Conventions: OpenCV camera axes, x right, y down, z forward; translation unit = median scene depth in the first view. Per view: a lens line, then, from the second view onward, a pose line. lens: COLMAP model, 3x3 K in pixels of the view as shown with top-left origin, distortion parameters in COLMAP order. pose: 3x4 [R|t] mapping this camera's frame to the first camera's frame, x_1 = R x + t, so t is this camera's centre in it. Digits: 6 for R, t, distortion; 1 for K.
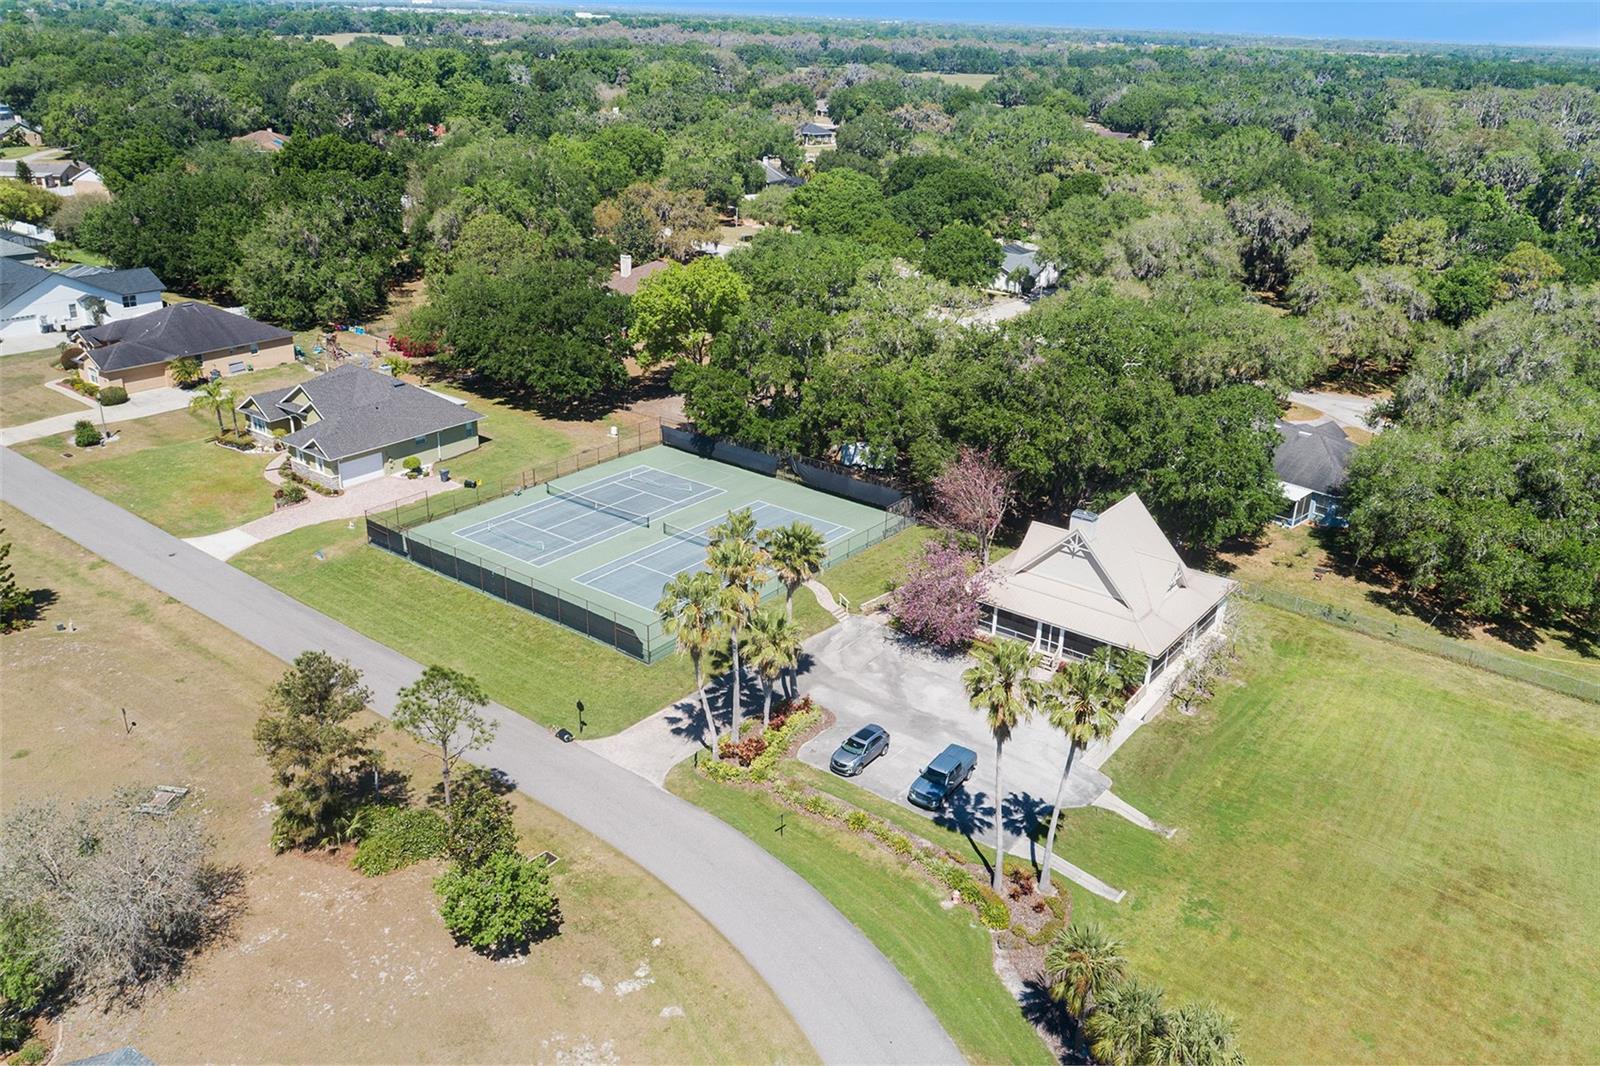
lens RADIAL K [[1273.4, 0, 802.9], [0, 1273.4, 535.7], [0, 0, 1]] dist [-0.017567, 0.010442]
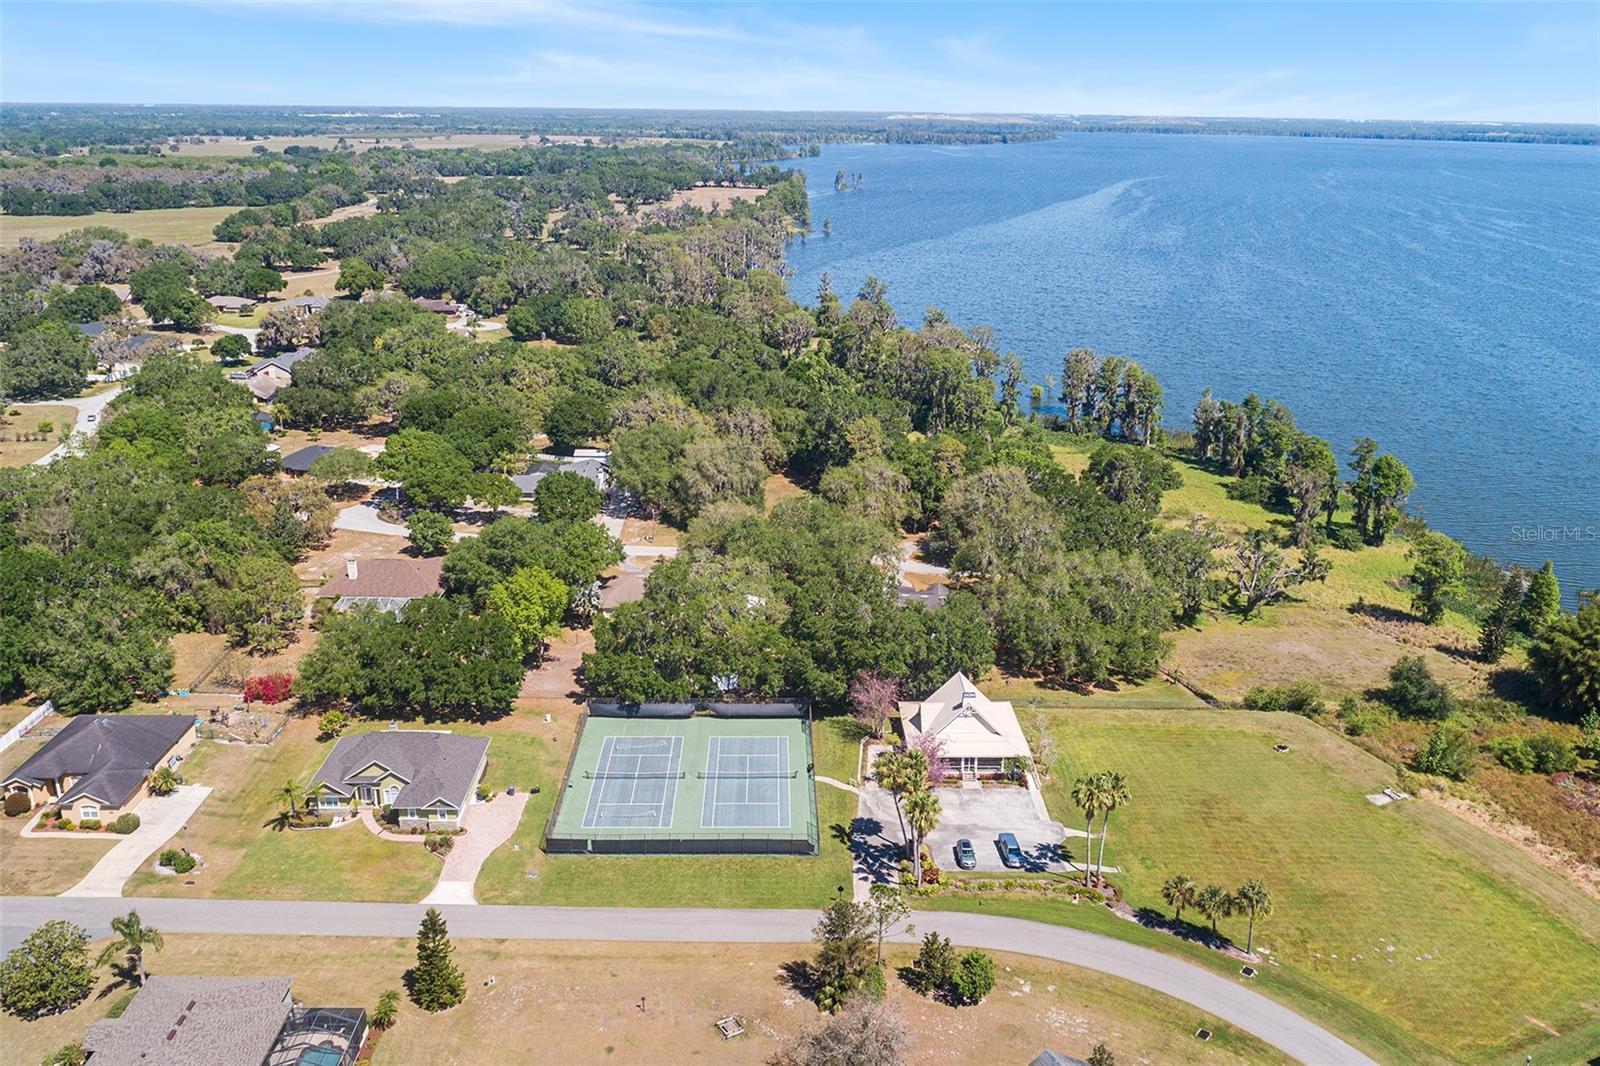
lens RADIAL K [[1273.4, 0, 802.9], [0, 1273.4, 535.7], [0, 0, 1]] dist [-0.017567, 0.010442]
pose [[0.785419, -0.221651, 0.577918, -0.984605], [0.249723, 0.967795, 0.031796, -0.357543], [-0.566353, 0.119346, 0.815475, -0.408223]]
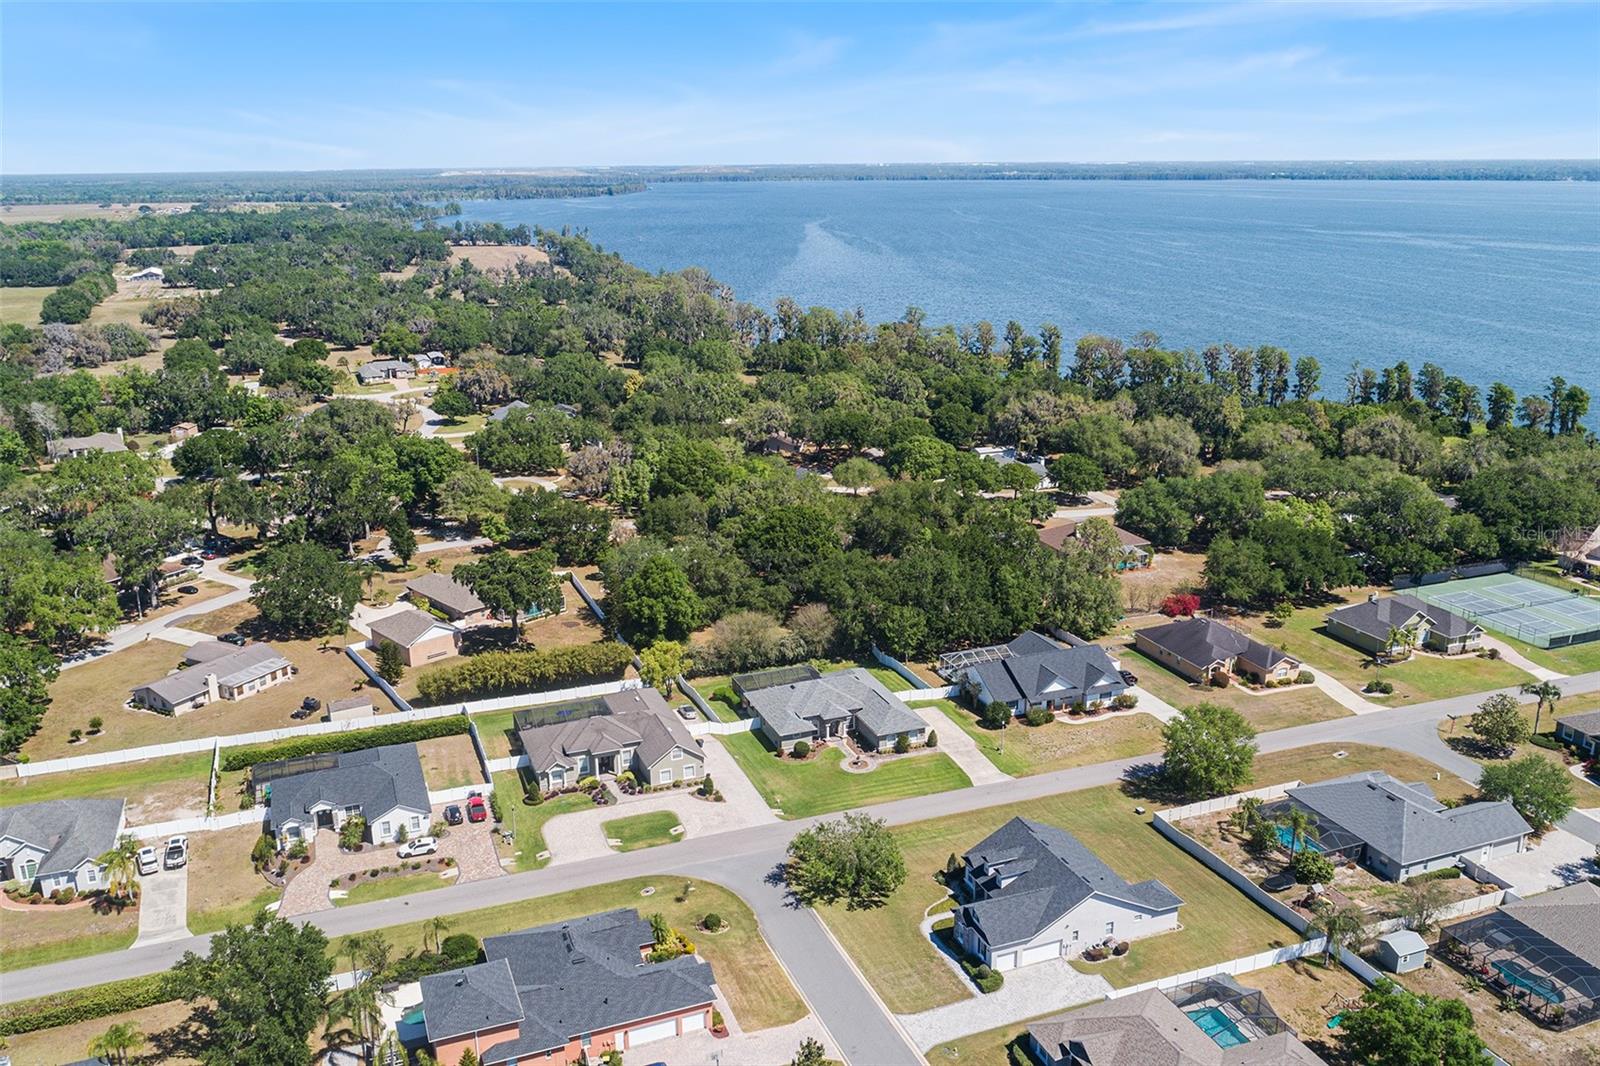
lens RADIAL K [[1294.7, 0, 800.0], [0, 1294.7, 533.0], [0, 0, 1]] dist [-0.019843, 0.008074]
pose [[0.522348, -0.274330, 0.807400, -3.079593], [0.350408, 0.932258, 0.090056, -0.928990], [-0.777410, 0.235879, 0.583091, 0.778287]]
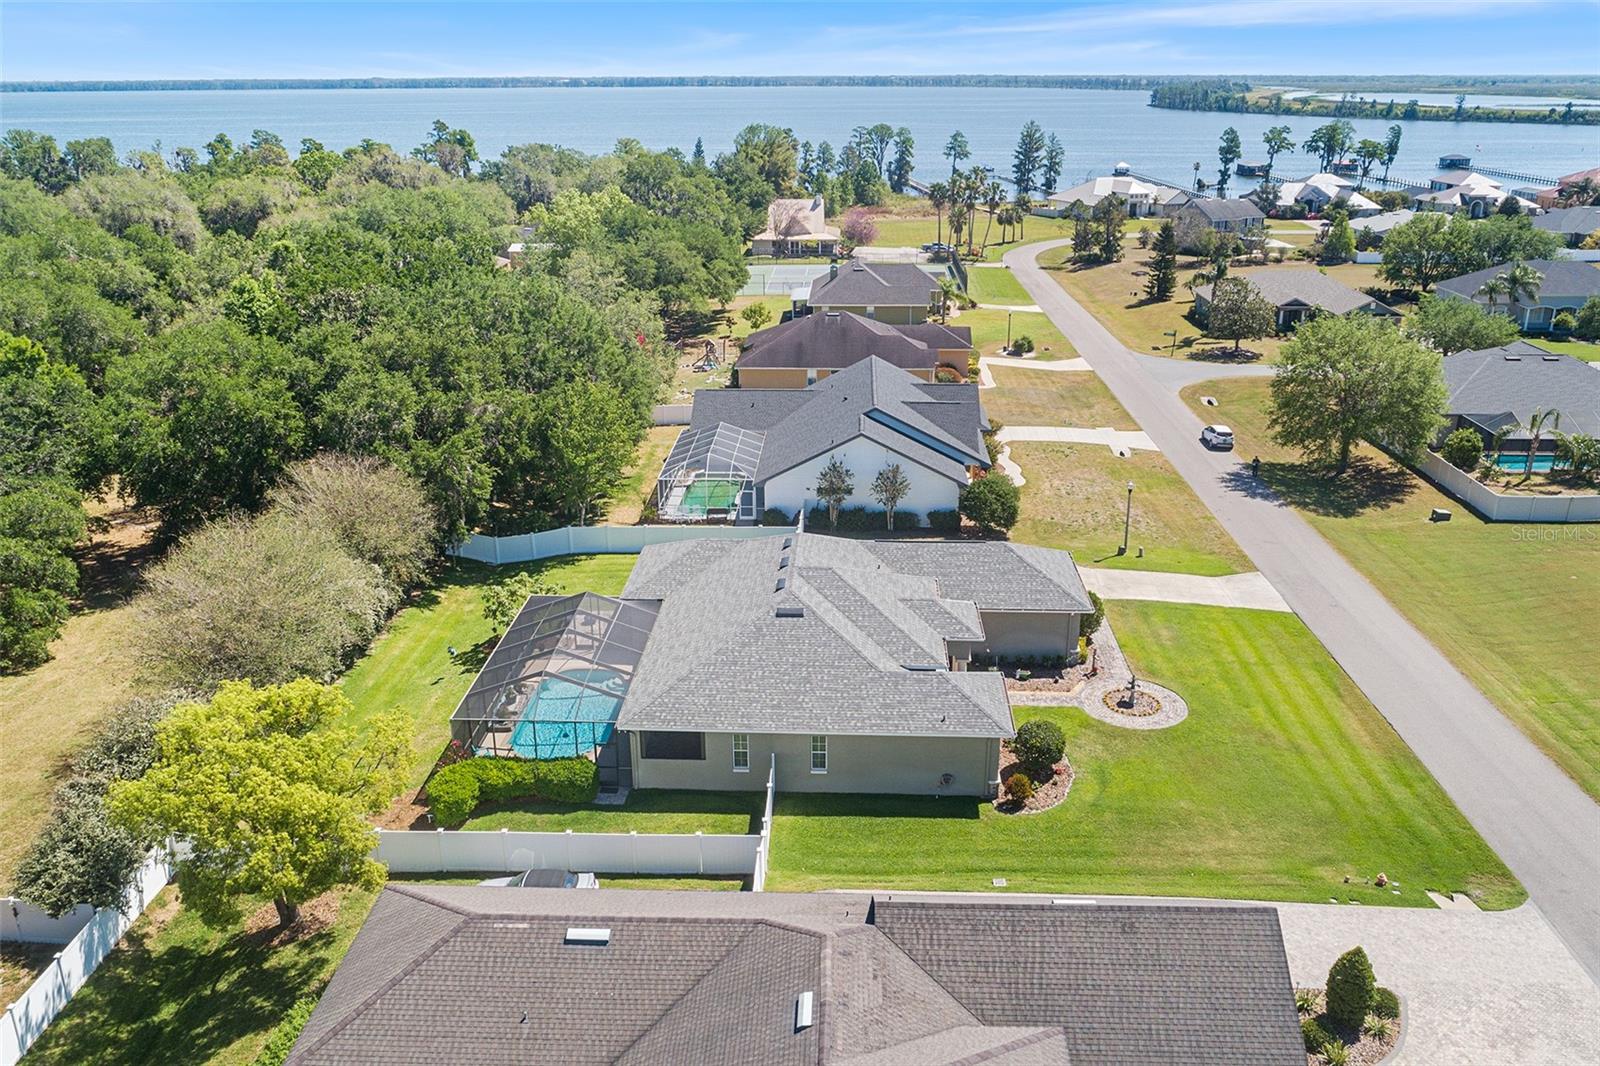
lens RADIAL K [[1273.4, 0, 802.9], [0, 1273.4, 535.7], [0, 0, 1]] dist [-0.017567, 0.010442]
pose [[-0.569172, -0.310047, 0.761521, -1.902824], [0.299326, 0.784490, 0.543119, -0.868411], [-0.765798, 0.537072, -0.353705, 2.276577]]
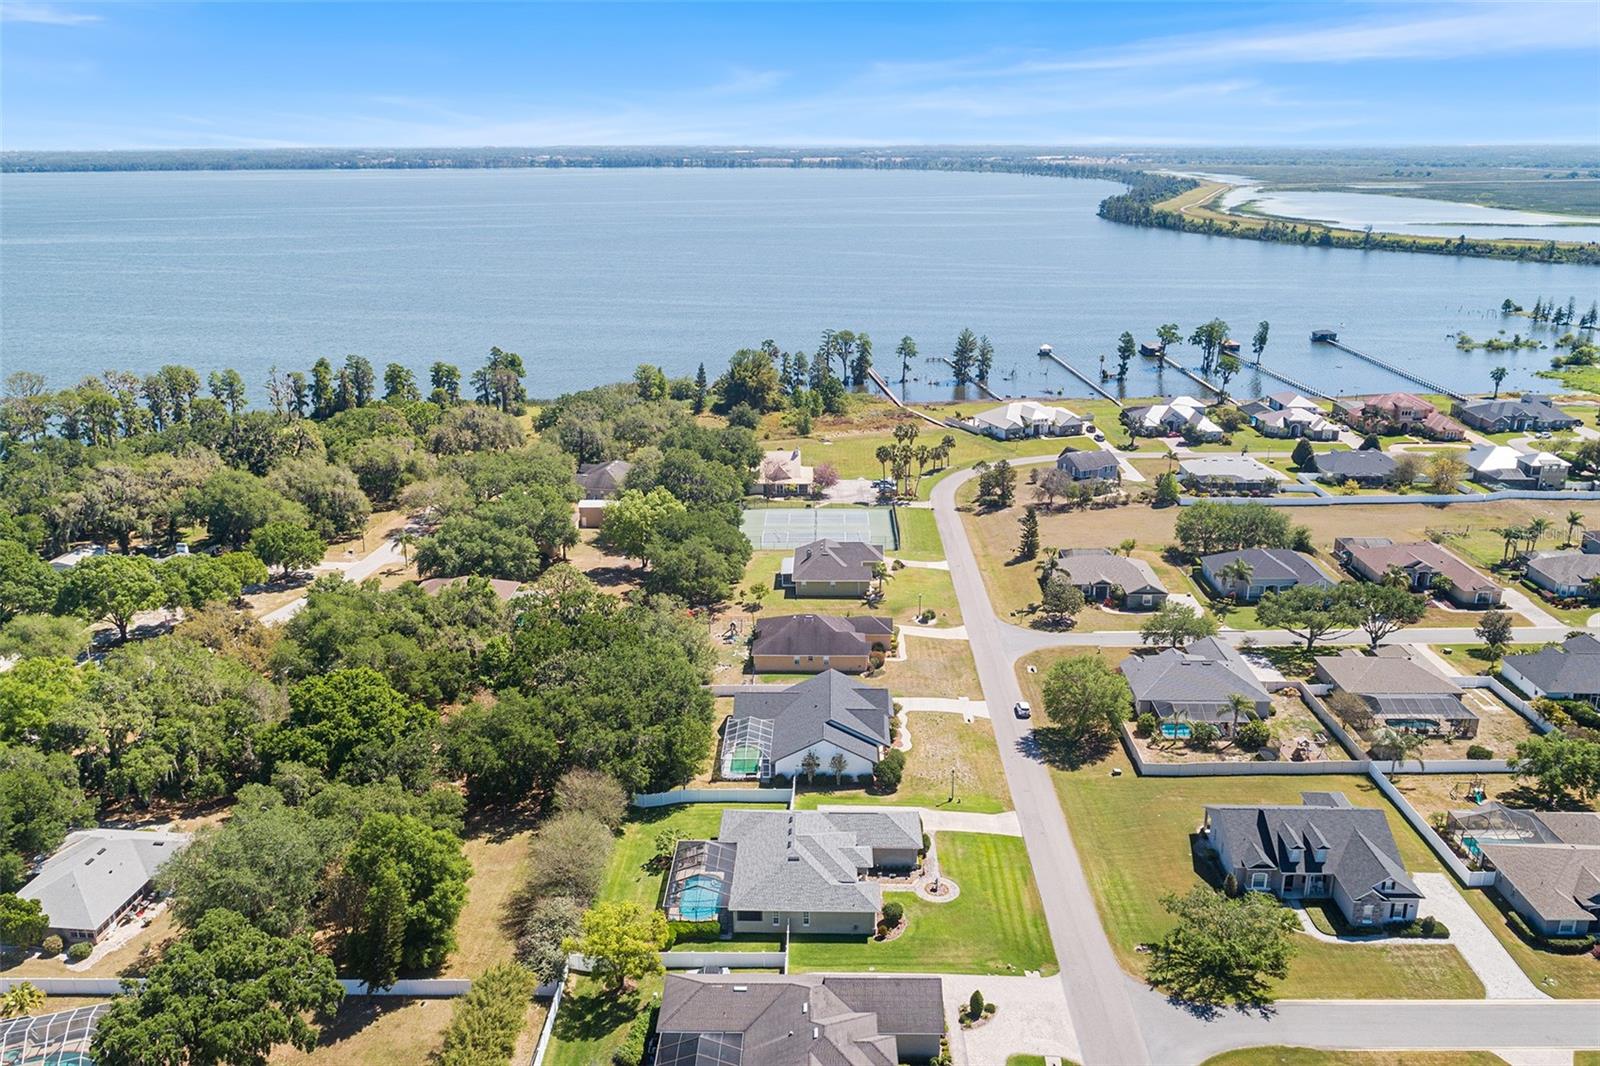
lens RADIAL K [[1273.4, 0, 802.9], [0, 1273.4, 535.7], [0, 0, 1]] dist [-0.017567, 0.010442]
pose [[-0.586349, -0.271355, 0.763257, -2.513417], [0.294267, 0.806505, 0.512792, -1.603868], [-0.754720, 0.525277, -0.393043, 2.473497]]
